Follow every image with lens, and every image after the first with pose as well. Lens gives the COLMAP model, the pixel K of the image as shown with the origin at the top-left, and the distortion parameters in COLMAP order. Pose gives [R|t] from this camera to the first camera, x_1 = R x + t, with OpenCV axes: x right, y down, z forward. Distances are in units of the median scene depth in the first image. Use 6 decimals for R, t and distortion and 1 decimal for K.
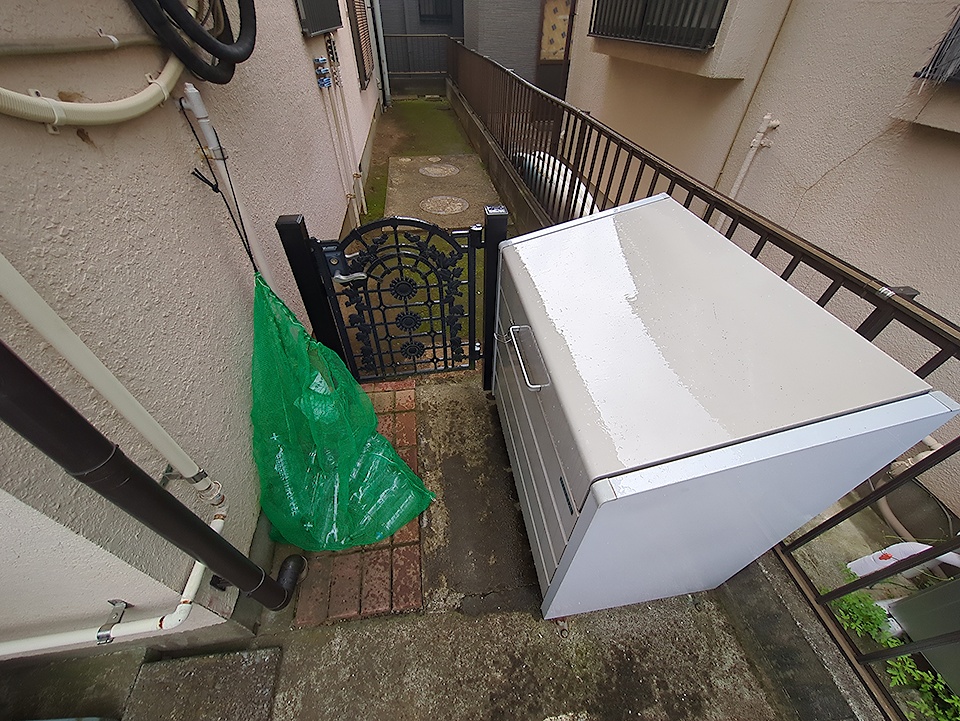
lens RADIAL K [[378.0, 0, 474.2], [0, 378.0, 360.7], [0, 0, 1]] dist [-0.003017, -0.000110]
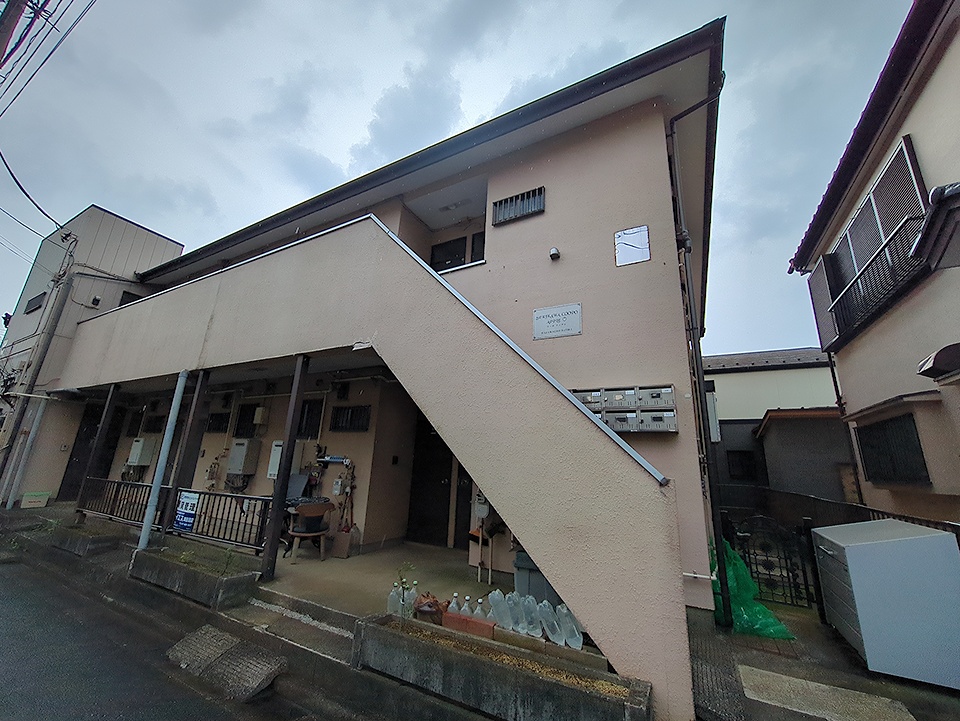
lens RADIAL K [[378.0, 0, 481.1], [0, 378.0, 361.7], [0, 0, 1]] dist [-0.003017, -0.000110]
pose [[0.805490, -0.133535, -0.577368, -0.082179], [-0.427874, 0.543032, -0.722523, 1.454031], [0.410012, 0.829026, 0.380271, -1.445465]]
